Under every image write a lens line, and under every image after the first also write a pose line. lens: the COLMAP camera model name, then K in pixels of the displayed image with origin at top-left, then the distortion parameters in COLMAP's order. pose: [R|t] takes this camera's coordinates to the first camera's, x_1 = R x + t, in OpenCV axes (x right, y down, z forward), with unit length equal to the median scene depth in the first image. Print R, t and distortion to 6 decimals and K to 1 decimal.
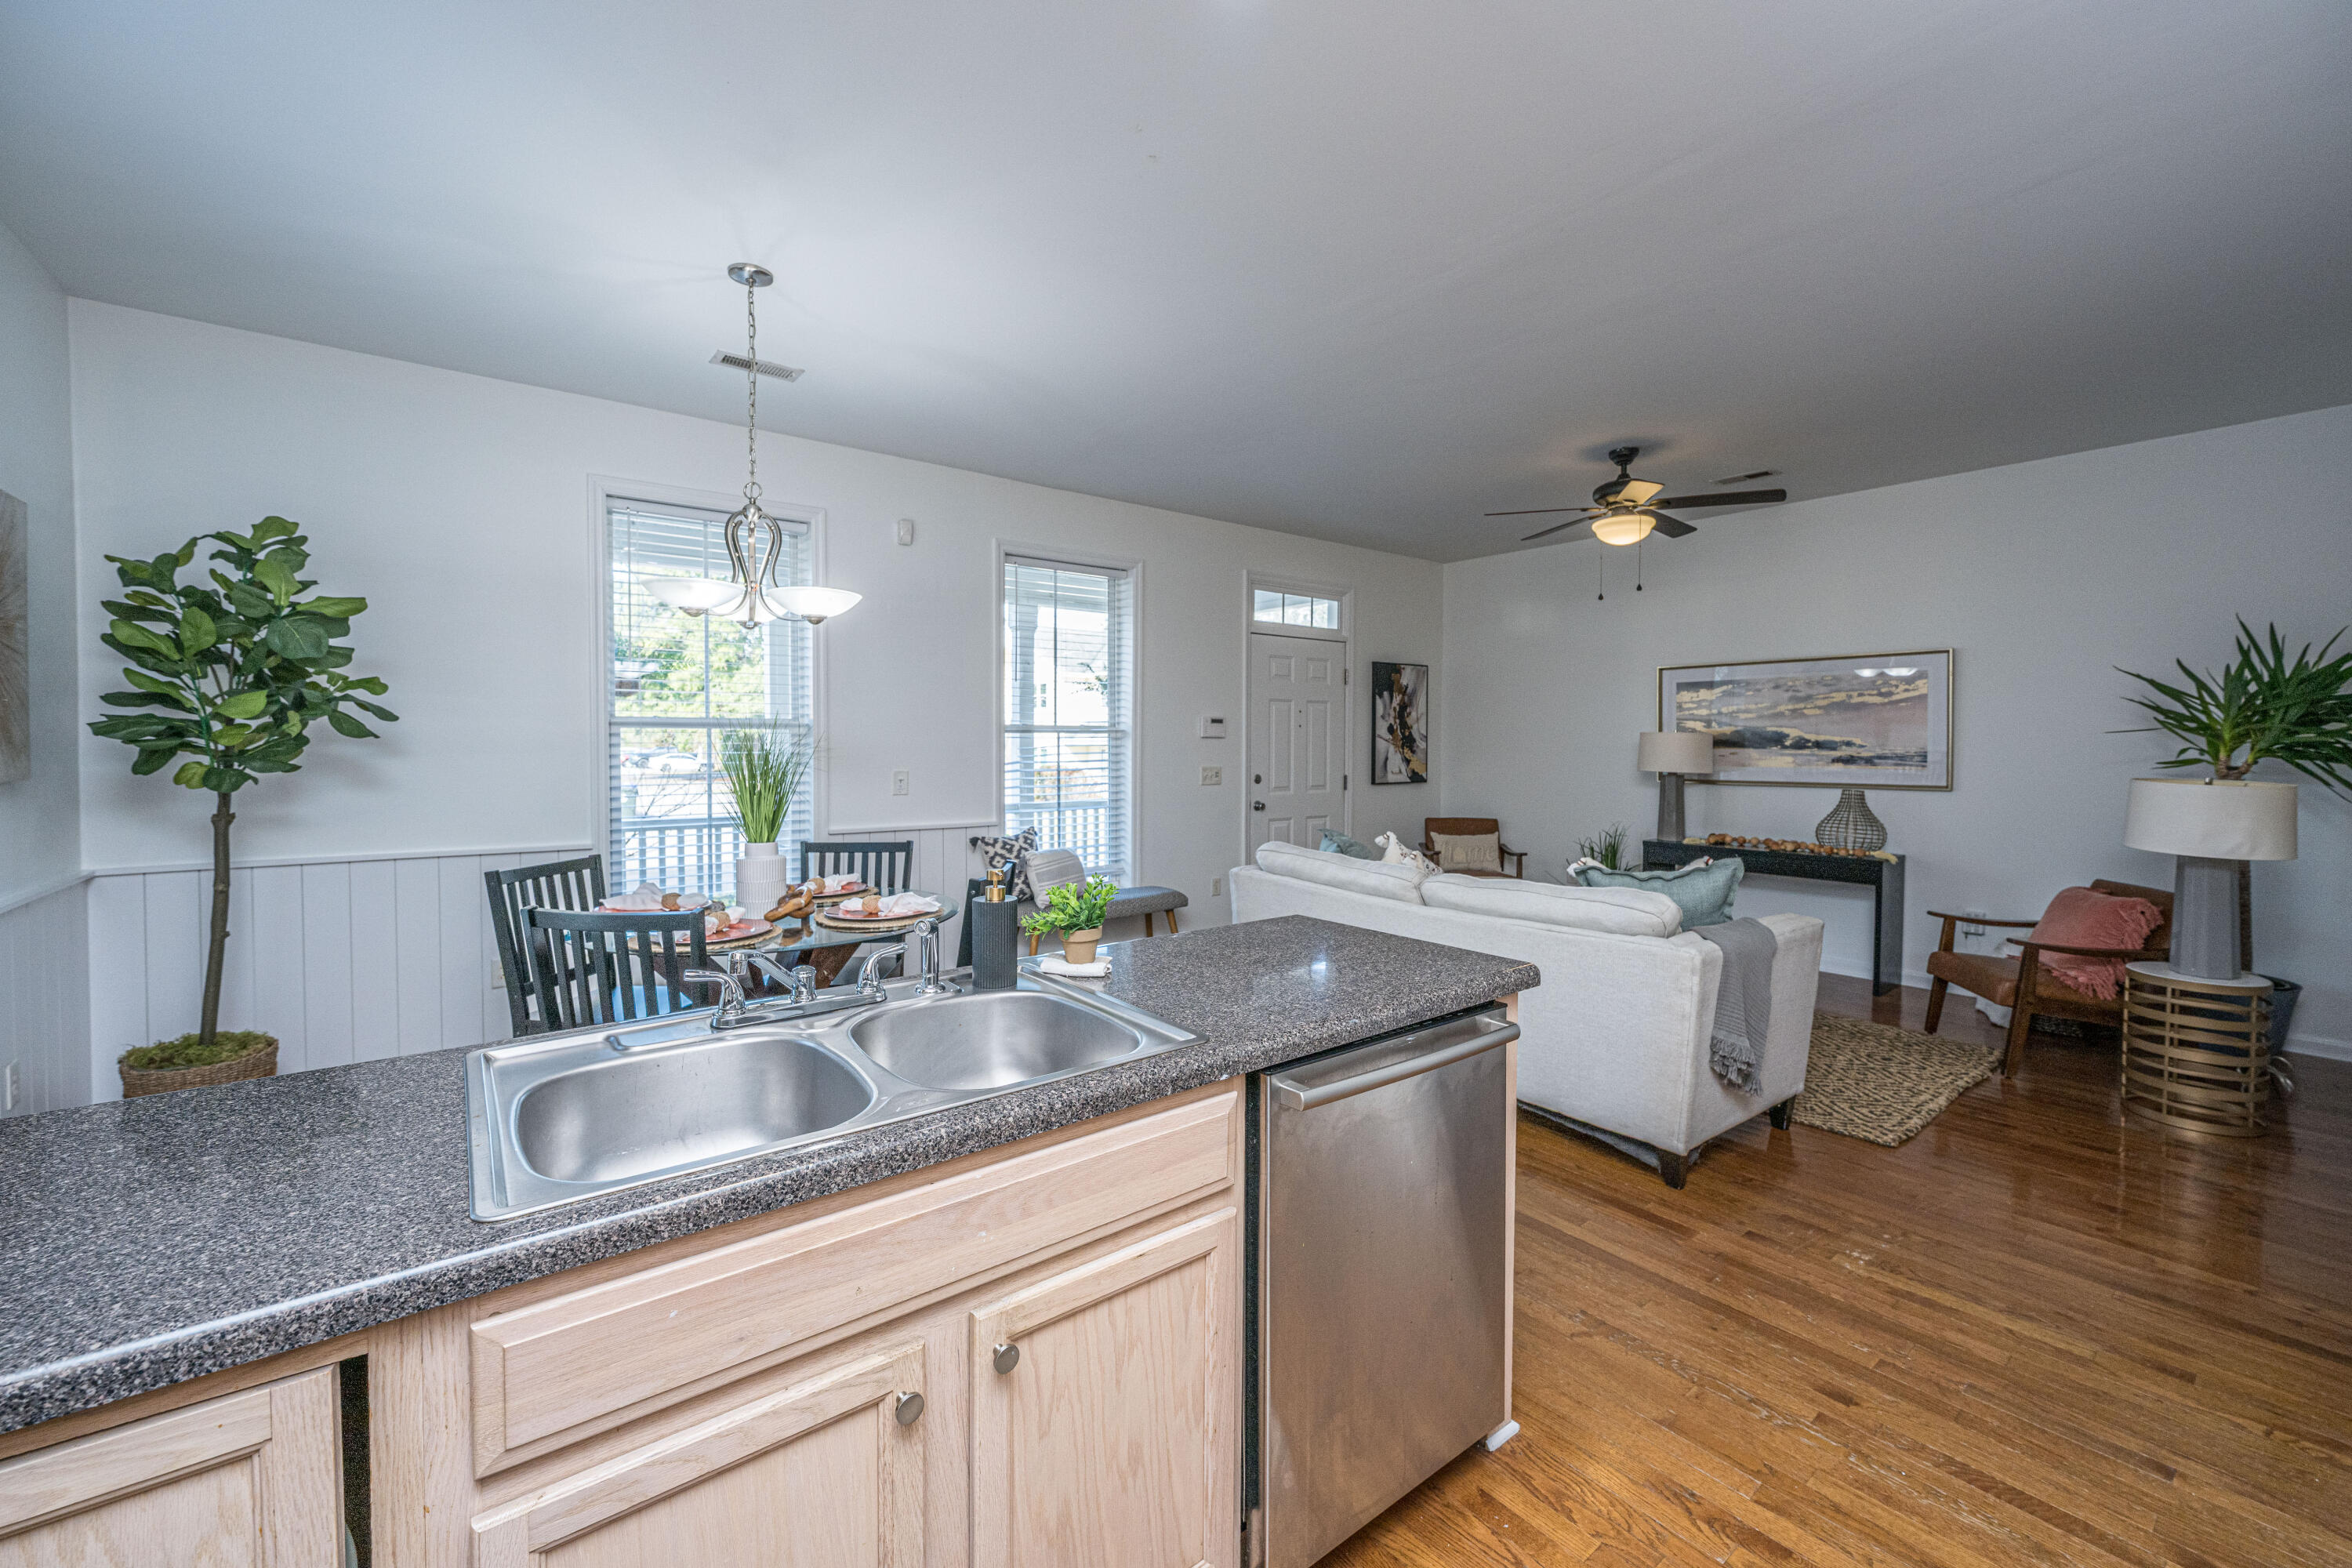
lens RADIAL K [[942.2, 0, 1186.0], [0, 942.2, 766.0], [0, 0, 1]] dist [0.002425, -0.000199]
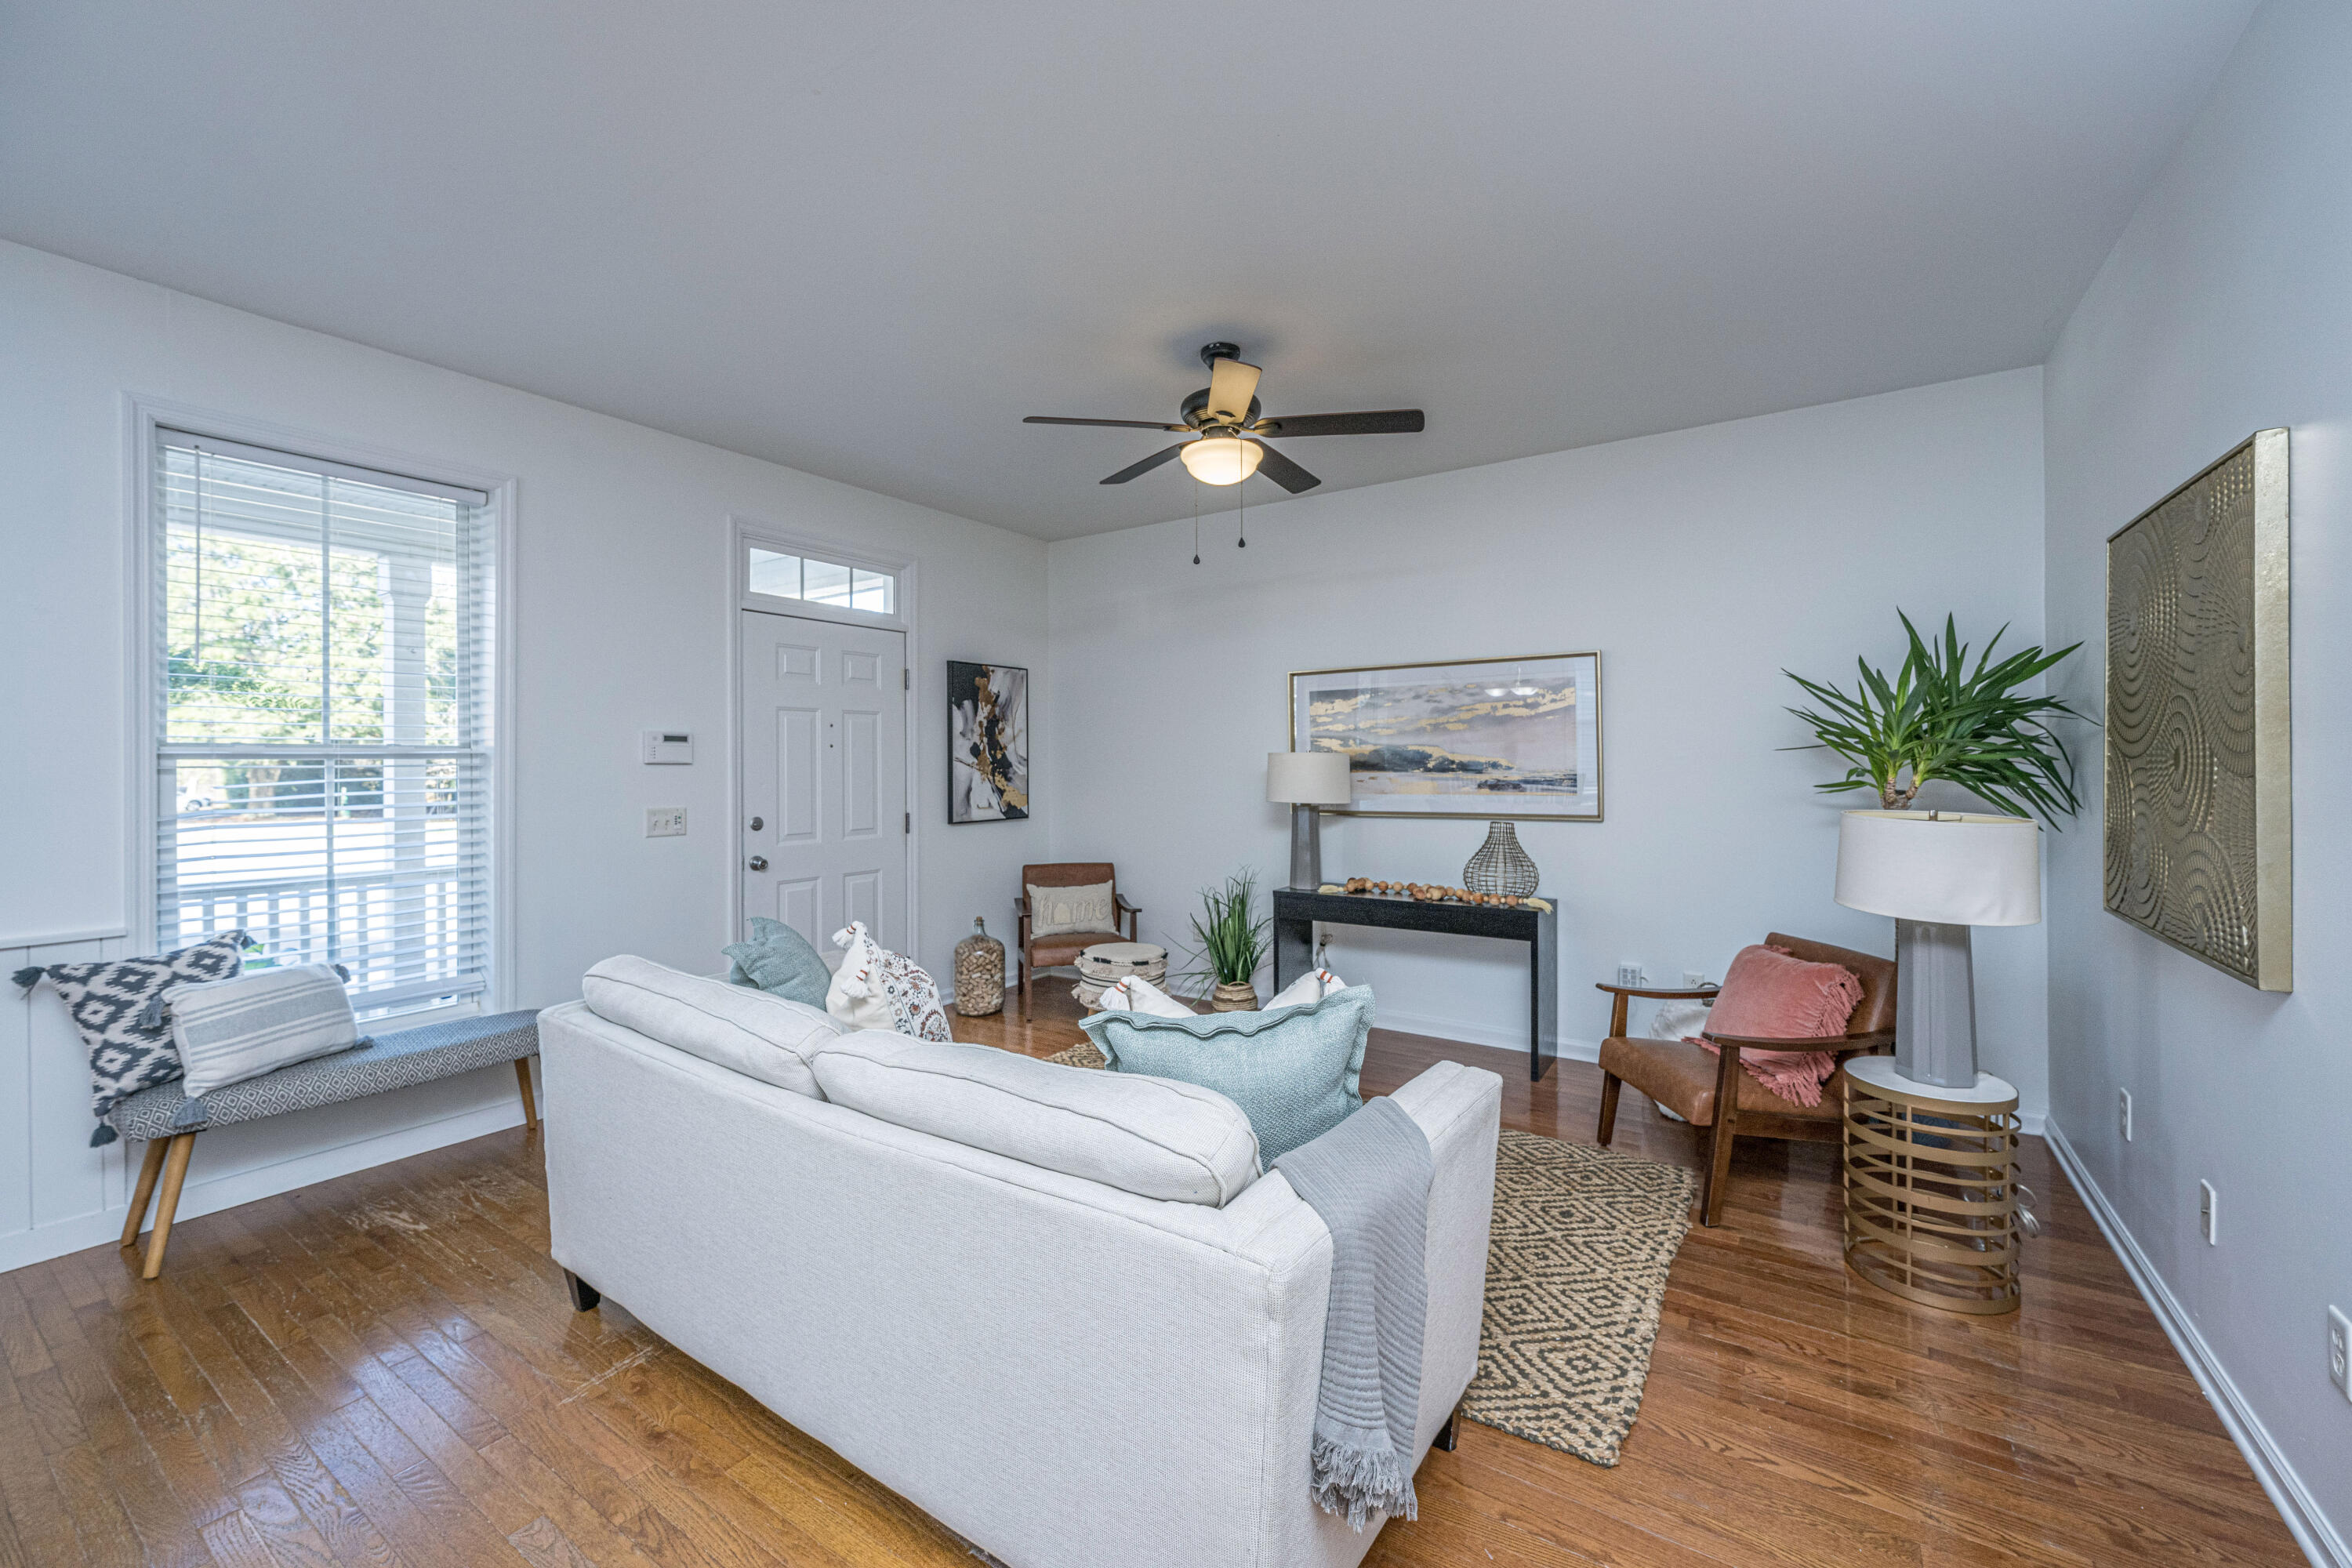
lens RADIAL K [[942.2, 0, 1183.0], [0, 942.2, 762.1], [0, 0, 1]] dist [0.002425, -0.000199]
pose [[0.950073, -0.007620, 0.311936, 0.197842], [0.016465, 0.999533, -0.025732, -0.010340], [-0.311594, 0.029584, 0.949755, 0.320908]]
